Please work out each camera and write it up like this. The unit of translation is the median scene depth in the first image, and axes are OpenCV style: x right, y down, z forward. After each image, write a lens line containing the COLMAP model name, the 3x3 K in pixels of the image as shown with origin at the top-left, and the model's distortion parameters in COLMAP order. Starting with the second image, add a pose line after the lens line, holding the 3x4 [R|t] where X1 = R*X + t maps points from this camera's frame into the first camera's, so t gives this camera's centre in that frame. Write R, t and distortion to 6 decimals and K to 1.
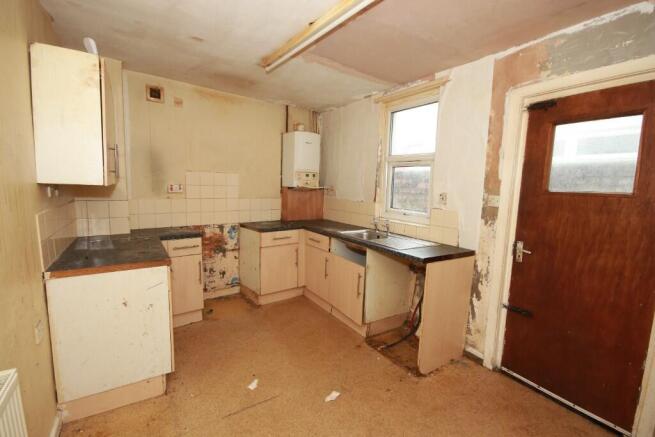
lens RADIAL K [[302.0, 0, 325.7], [0, 302.0, 217.3], [0, 0, 1]] dist [0.004462, -0.001005]
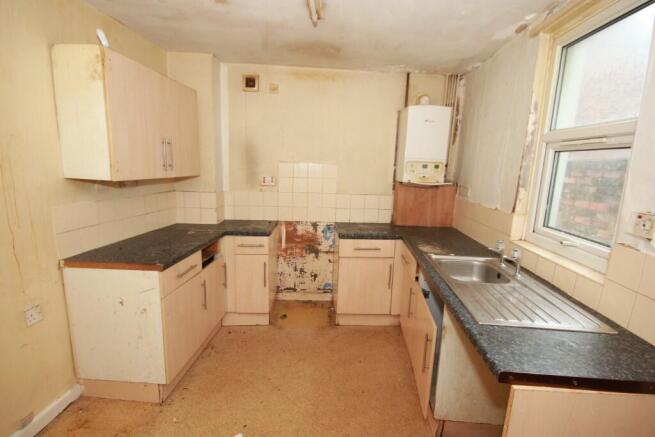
lens RADIAL K [[302.0, 0, 329.3], [0, 302.0, 219.4], [0, 0, 1]] dist [0.004462, -0.001005]
pose [[0.805214, 0.101559, -0.584223, 0.212972], [-0.075042, 0.994756, 0.069498, -0.050586], [0.588217, -0.012119, 0.808612, 0.307655]]
